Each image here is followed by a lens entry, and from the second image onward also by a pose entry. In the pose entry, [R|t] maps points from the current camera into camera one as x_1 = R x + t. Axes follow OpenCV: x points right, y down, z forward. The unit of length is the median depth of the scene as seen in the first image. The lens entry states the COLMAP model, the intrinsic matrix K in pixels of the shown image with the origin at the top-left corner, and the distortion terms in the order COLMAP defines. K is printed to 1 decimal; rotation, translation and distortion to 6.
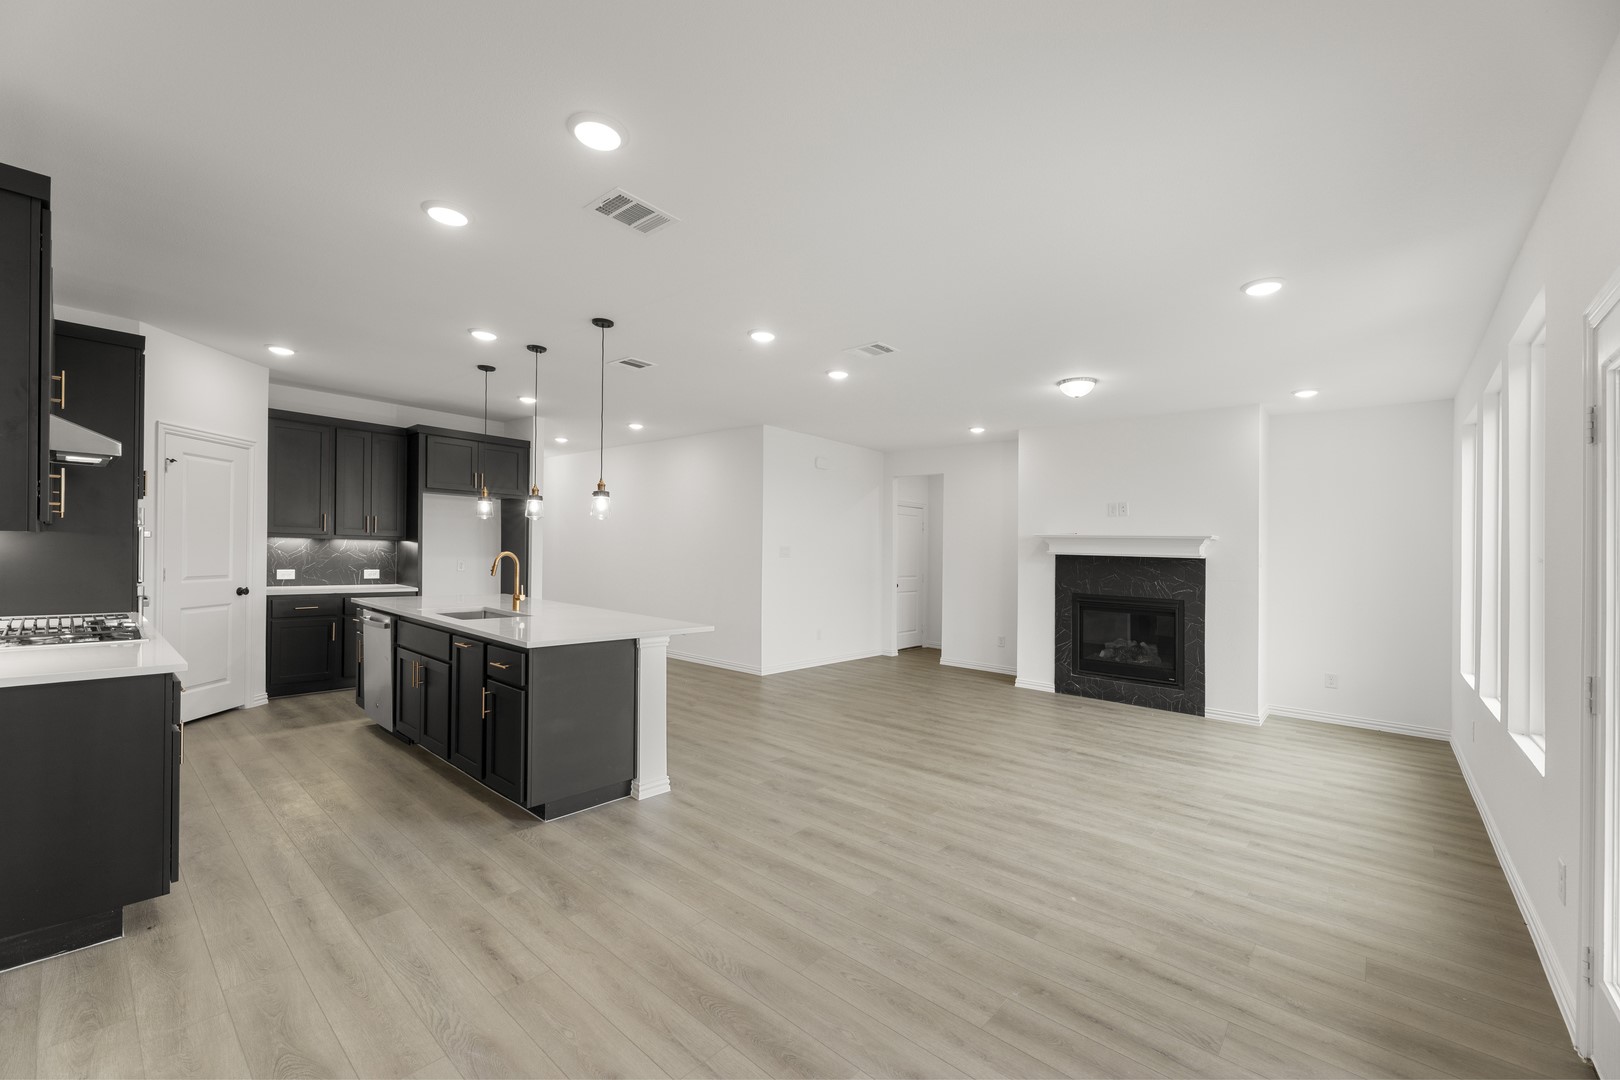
lens RADIAL K [[653.1, 0, 810.2], [0, 653.1, 550.7], [0, 0, 1]] dist [-0.001676, 0.000024]
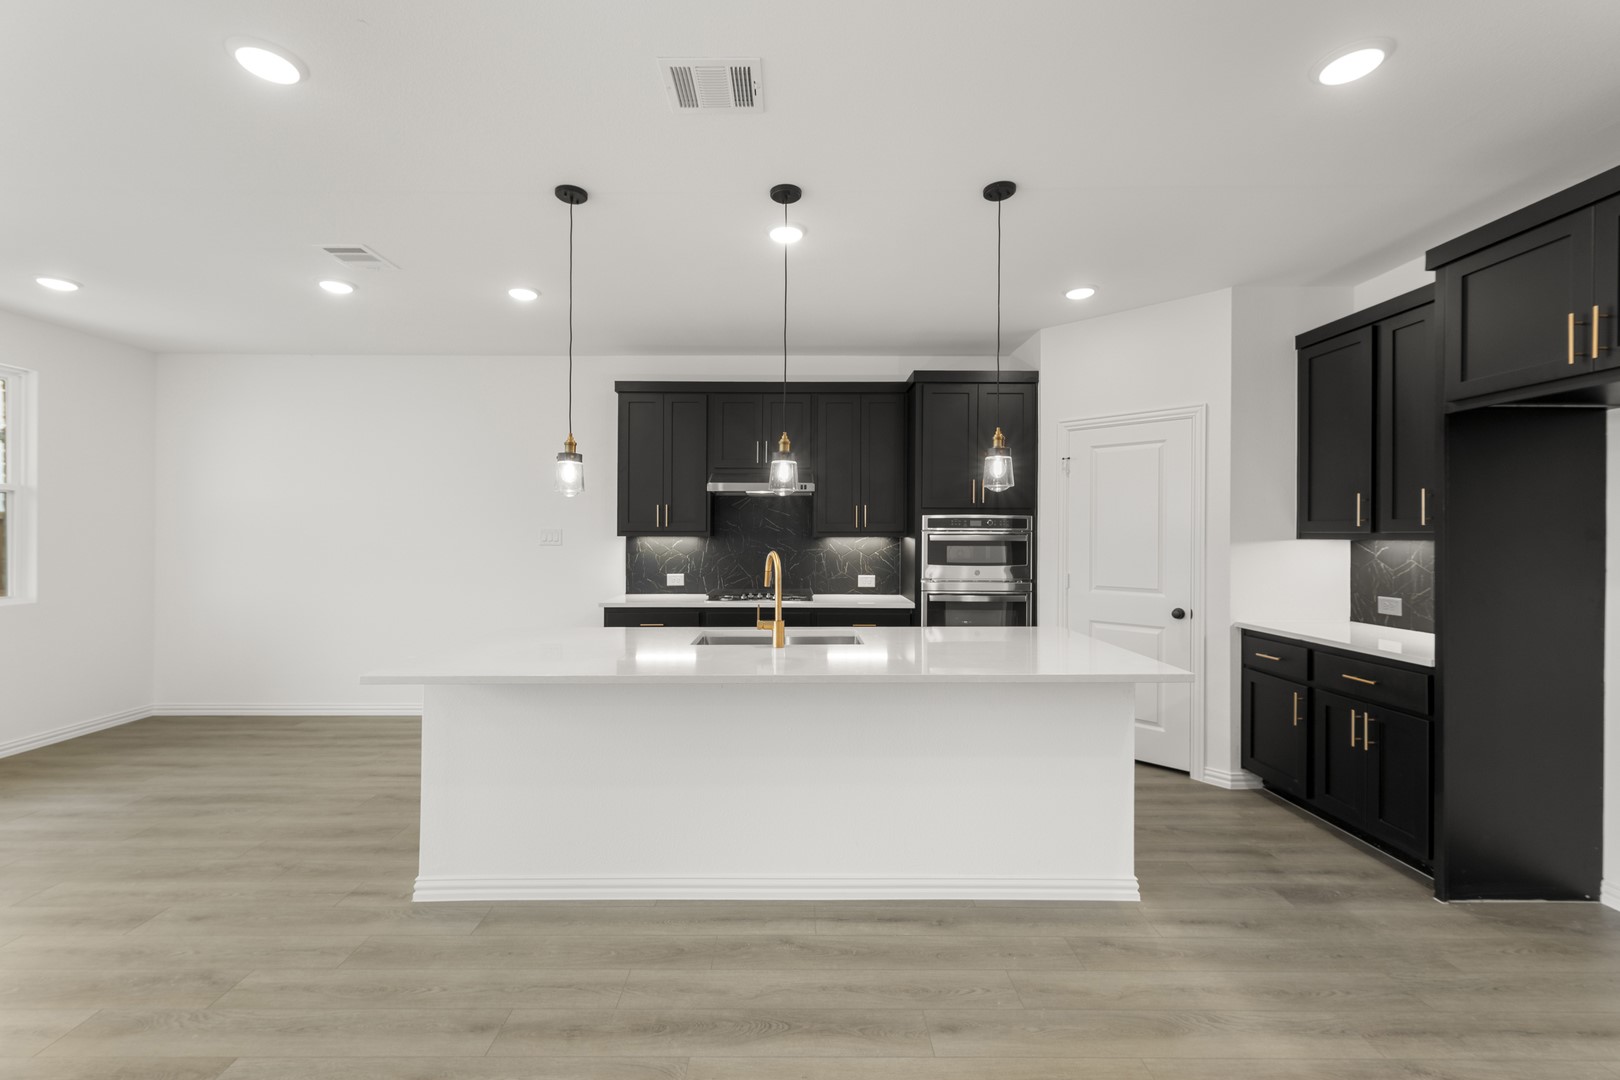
lens RADIAL K [[681.0, 0, 792.4], [0, 681.0, 532.1], [0, 0, 1]] dist [0.000685, 0.001003]
pose [[-0.757624, -0.033268, -0.651843, -0.026551], [-0.021614, 0.999431, -0.025886, -0.000022], [0.652334, -0.005523, -0.757912, 1.138880]]
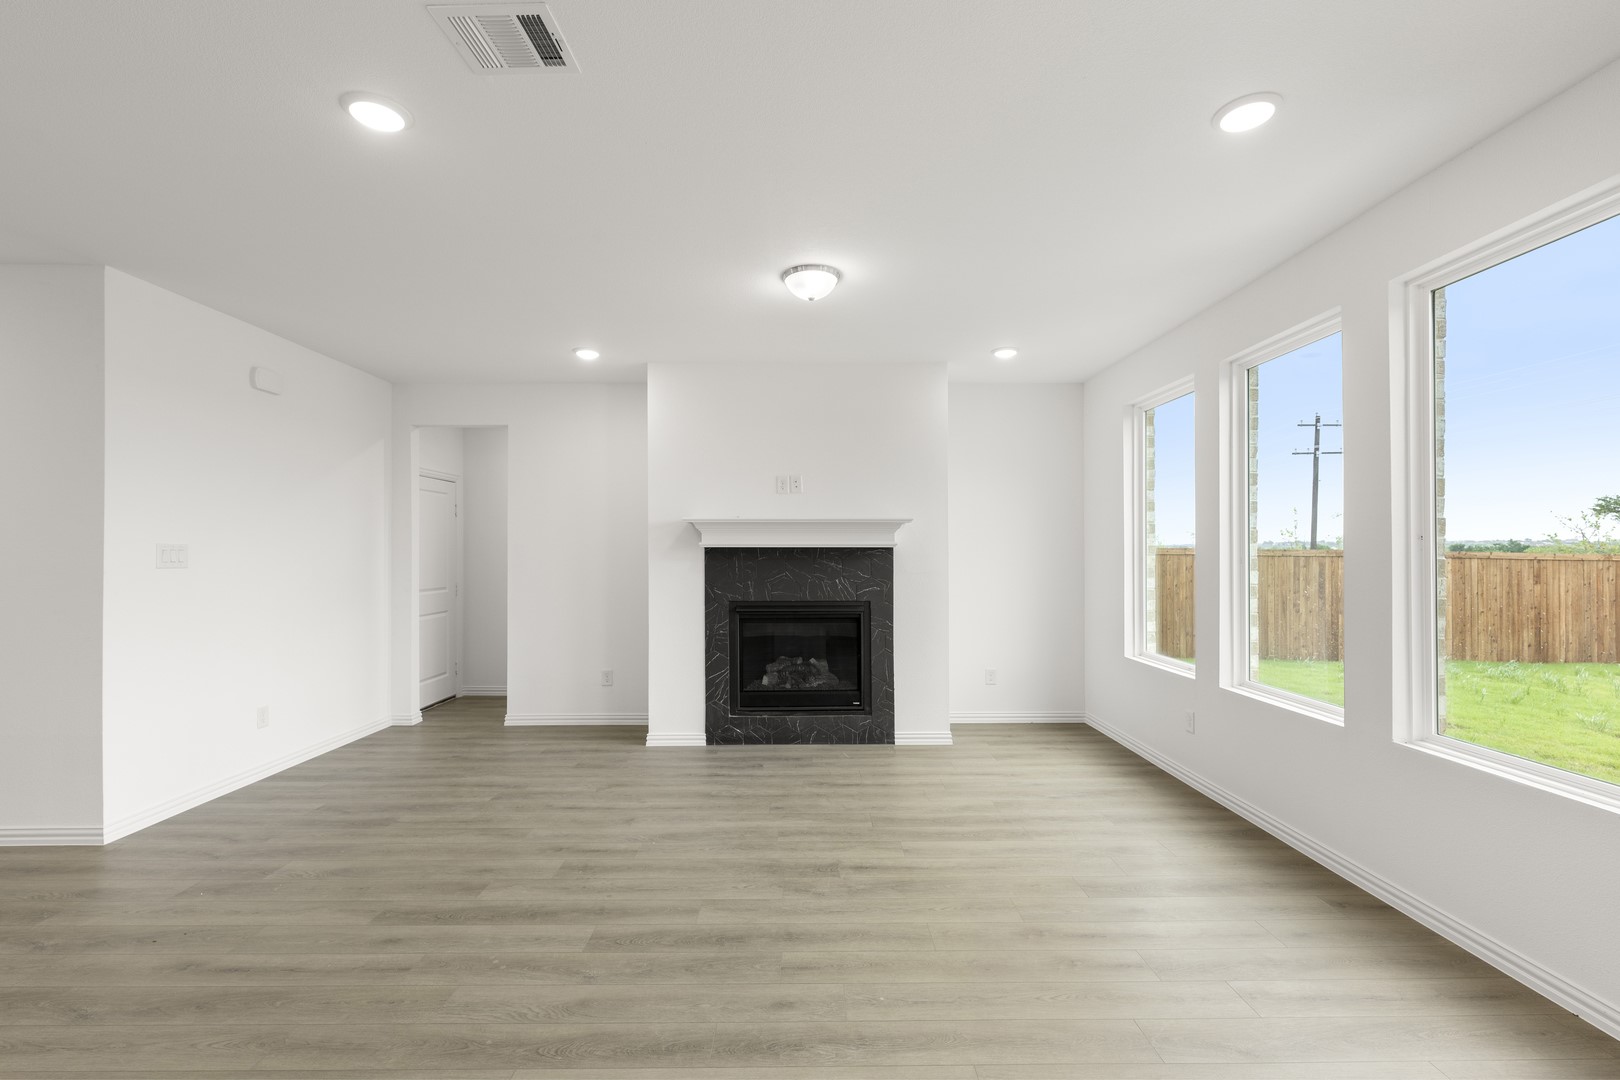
lens RADIAL K [[698.2, 0, 821.5], [0, 698.2, 532.5], [0, 0, 1]] dist [-0.000182, 0.000308]
pose [[0.742541, -0.010383, 0.669720, -0.037888], [0.022961, 0.999687, -0.009959, 0.000061], [-0.669407, 0.022773, 0.742547, 0.421967]]
